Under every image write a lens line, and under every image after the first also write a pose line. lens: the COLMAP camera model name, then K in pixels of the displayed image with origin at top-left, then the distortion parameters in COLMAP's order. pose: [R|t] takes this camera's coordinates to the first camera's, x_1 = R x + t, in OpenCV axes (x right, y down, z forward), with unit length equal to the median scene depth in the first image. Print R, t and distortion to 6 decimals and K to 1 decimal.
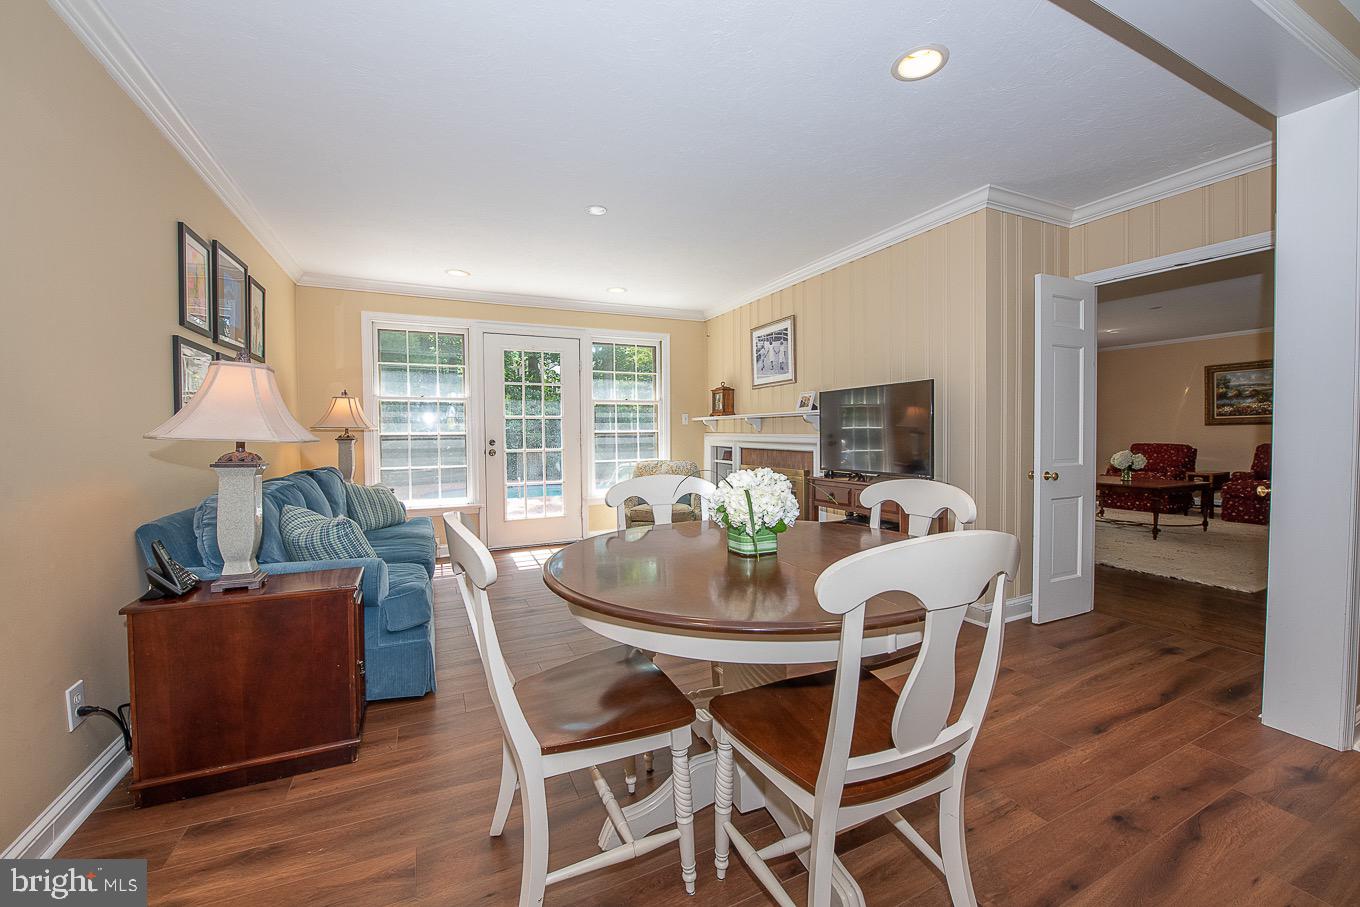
lens RADIAL K [[548.1, 0, 686.6], [0, 548.1, 448.8], [0, 0, 1]] dist [-0.016761, -0.000614]
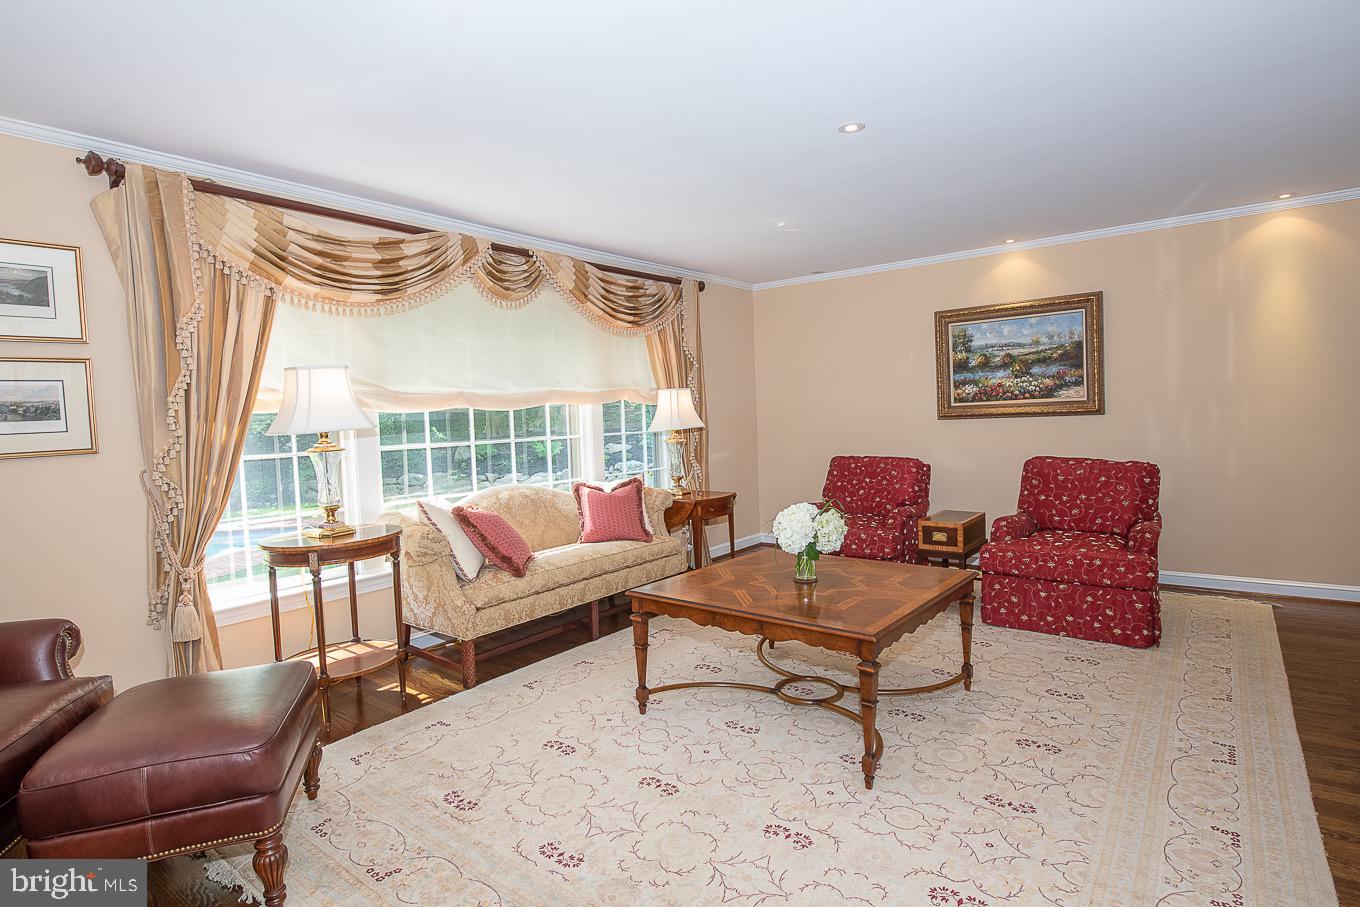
lens RADIAL K [[652.1, 0, 679.4], [0, 652.1, 456.4], [0, 0, 1]] dist [0.003385, 0.000008]
pose [[0.908672, -0.053065, 0.414124, 0.450602], [0.040727, 0.998426, 0.038572, -0.043128], [-0.415519, -0.018183, 0.909403, 0.511941]]
